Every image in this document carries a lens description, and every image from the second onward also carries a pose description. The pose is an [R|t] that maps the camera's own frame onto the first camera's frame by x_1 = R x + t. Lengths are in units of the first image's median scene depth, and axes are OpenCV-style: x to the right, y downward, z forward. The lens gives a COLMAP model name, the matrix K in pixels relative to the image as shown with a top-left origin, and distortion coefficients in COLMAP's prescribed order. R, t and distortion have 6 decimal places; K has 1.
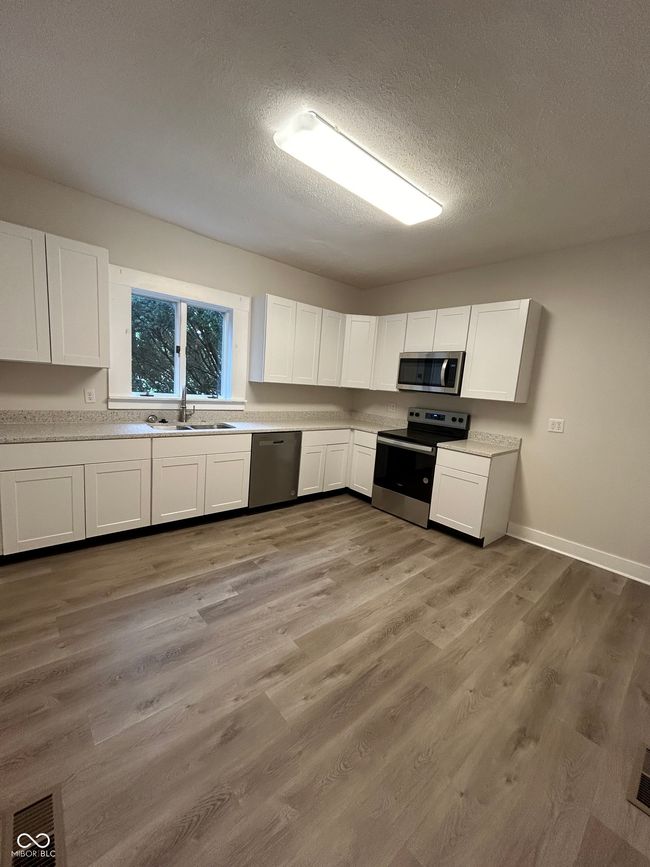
lens RADIAL K [[354.3, 0, 325.0], [0, 354.3, 433.5], [0, 0, 1]] dist [0.007475, -0.000066]
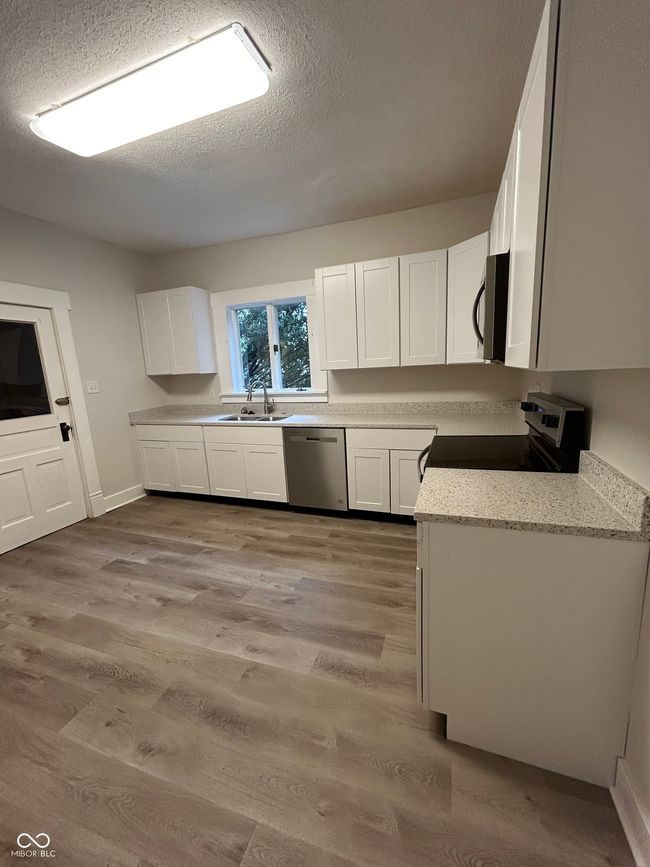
lens RADIAL K [[354.3, 0, 325.0], [0, 354.3, 433.5], [0, 0, 1]] dist [0.007475, -0.000066]
pose [[0.461262, 0.065228, -0.884863, 0.779171], [-0.043713, 0.997754, 0.050763, -0.040730], [0.886187, 0.015265, 0.463077, 0.748548]]
